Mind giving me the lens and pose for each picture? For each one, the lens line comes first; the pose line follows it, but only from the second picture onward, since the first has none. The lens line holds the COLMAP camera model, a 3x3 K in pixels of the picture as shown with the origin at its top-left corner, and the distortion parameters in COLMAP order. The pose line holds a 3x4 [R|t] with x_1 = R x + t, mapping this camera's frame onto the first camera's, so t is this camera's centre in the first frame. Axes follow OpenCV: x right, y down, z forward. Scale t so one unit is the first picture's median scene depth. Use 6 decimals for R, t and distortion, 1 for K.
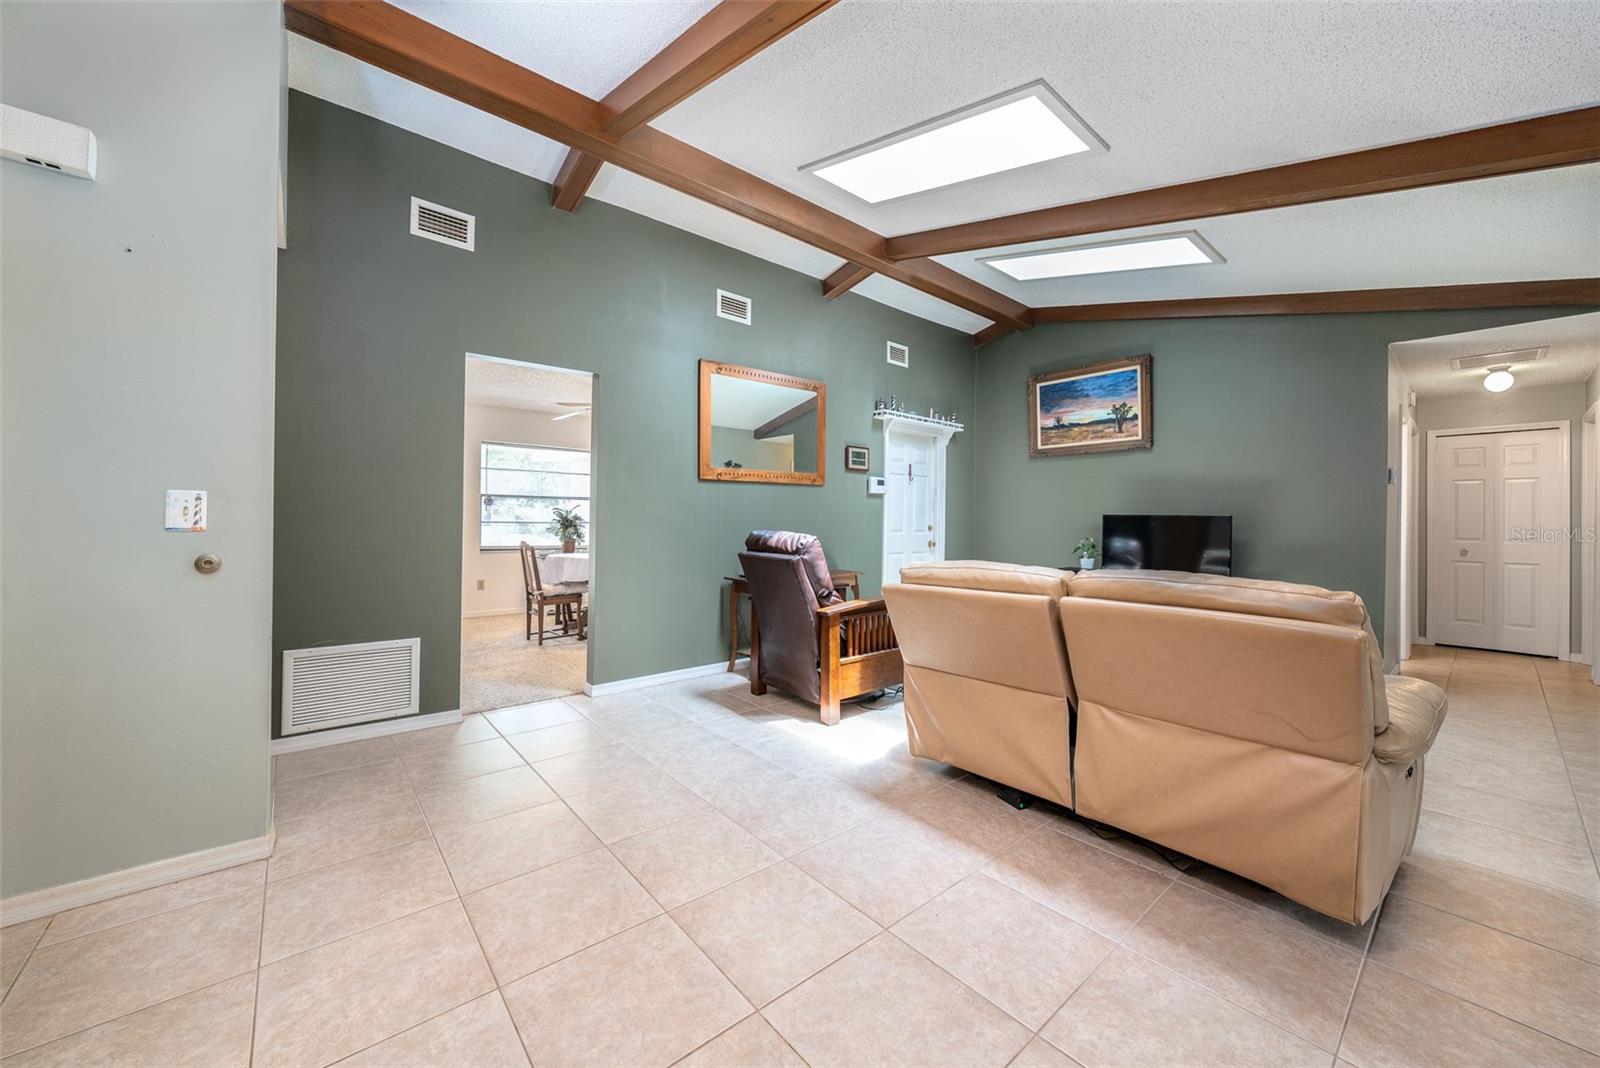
lens RADIAL K [[590.4, 0, 801.1], [0, 590.4, 526.7], [0, 0, 1]] dist [0.000114, 0.000001]
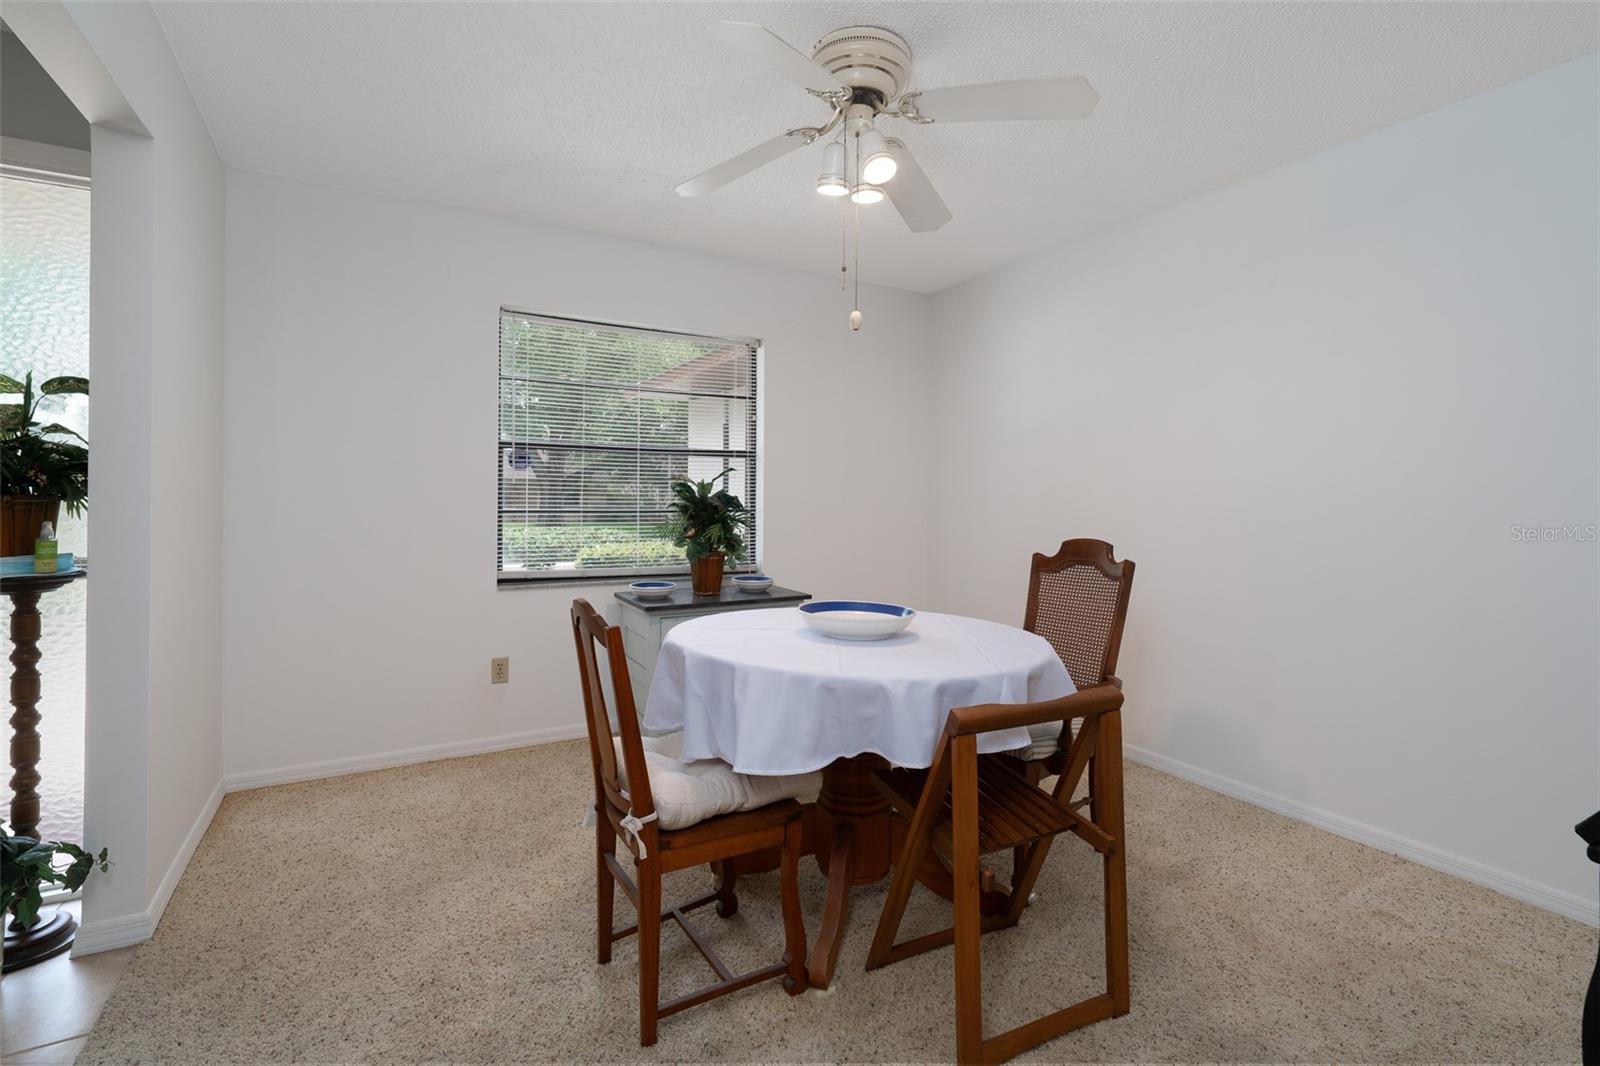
lens RADIAL K [[723.6, 0, 803.1], [0, 723.6, 510.3], [0, 0, 1]] dist [0.000720, -0.000107]
pose [[0.982190, -0.000405, -0.187889, -0.249824], [0.000717, 0.999998, 0.001592, -0.009209], [0.187888, -0.001698, 0.982189, 0.556734]]
